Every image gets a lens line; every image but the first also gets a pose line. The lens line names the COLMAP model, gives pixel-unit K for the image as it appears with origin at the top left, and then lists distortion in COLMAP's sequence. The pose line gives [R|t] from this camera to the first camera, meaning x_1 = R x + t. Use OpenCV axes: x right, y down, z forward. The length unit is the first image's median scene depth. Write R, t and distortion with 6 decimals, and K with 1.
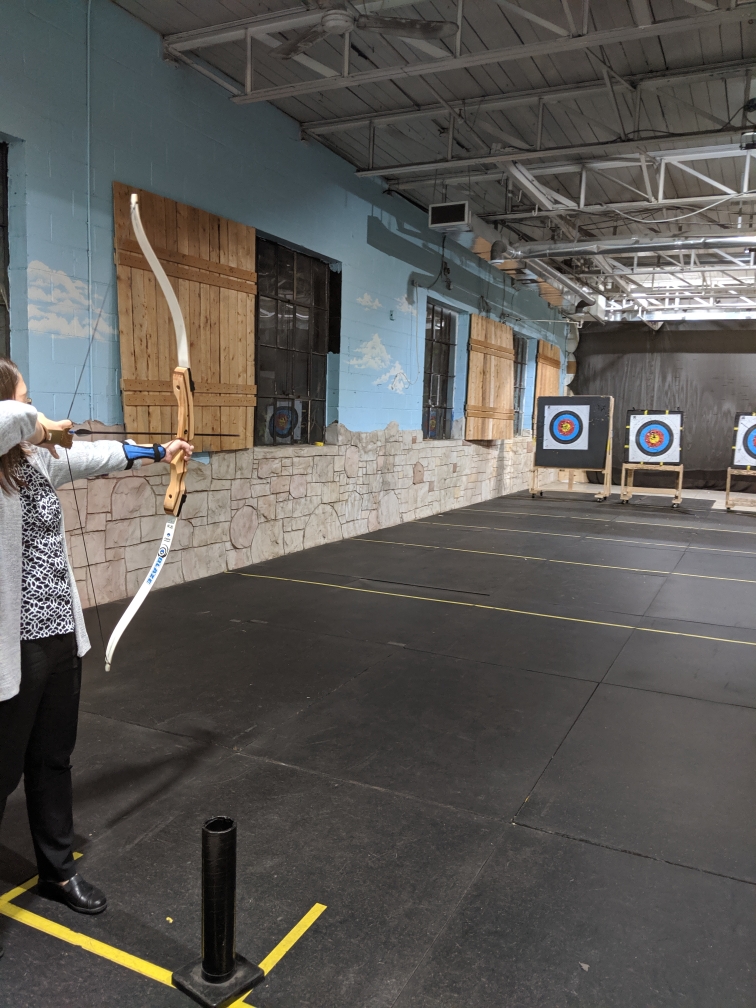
lens RADIAL K [[810.9, 0, 376.9], [0, 810.9, 499.8], [0, 0, 1]] dist [0.064377, -0.104794]
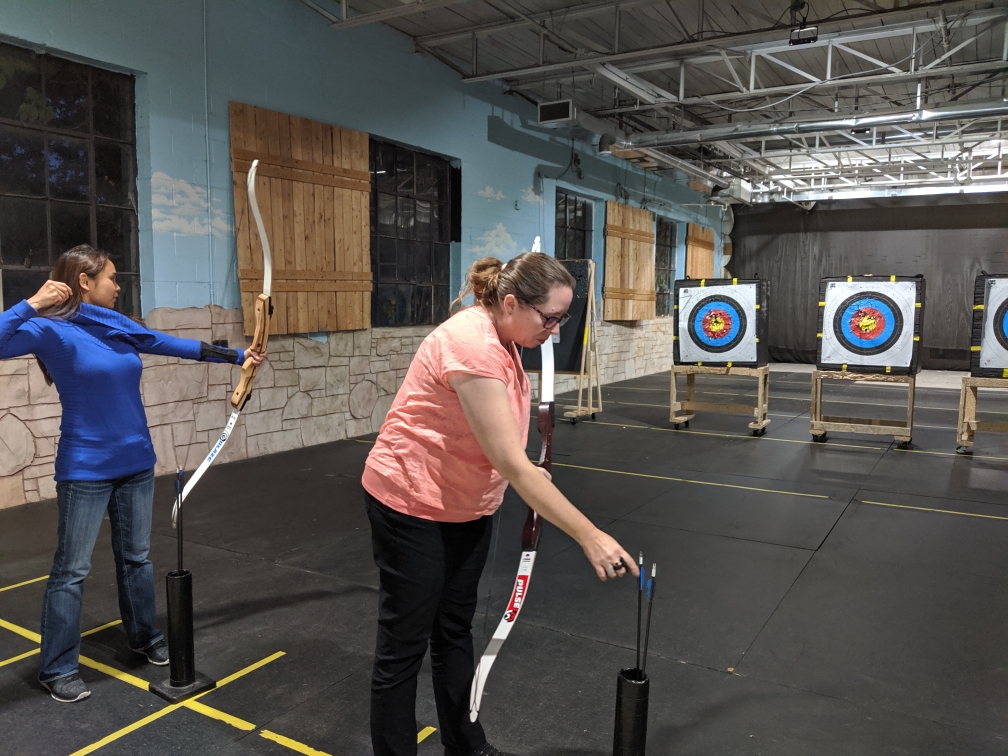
lens RADIAL K [[810.9, 0, 511.0], [0, 810.9, 371.4], [0, 0, 1]] dist [0.064377, -0.104794]
pose [[0.996324, -0.016927, -0.083981, 0.125974], [0.015178, 0.999655, -0.021426, 0.021148], [0.084315, 0.020073, 0.996237, -0.091737]]
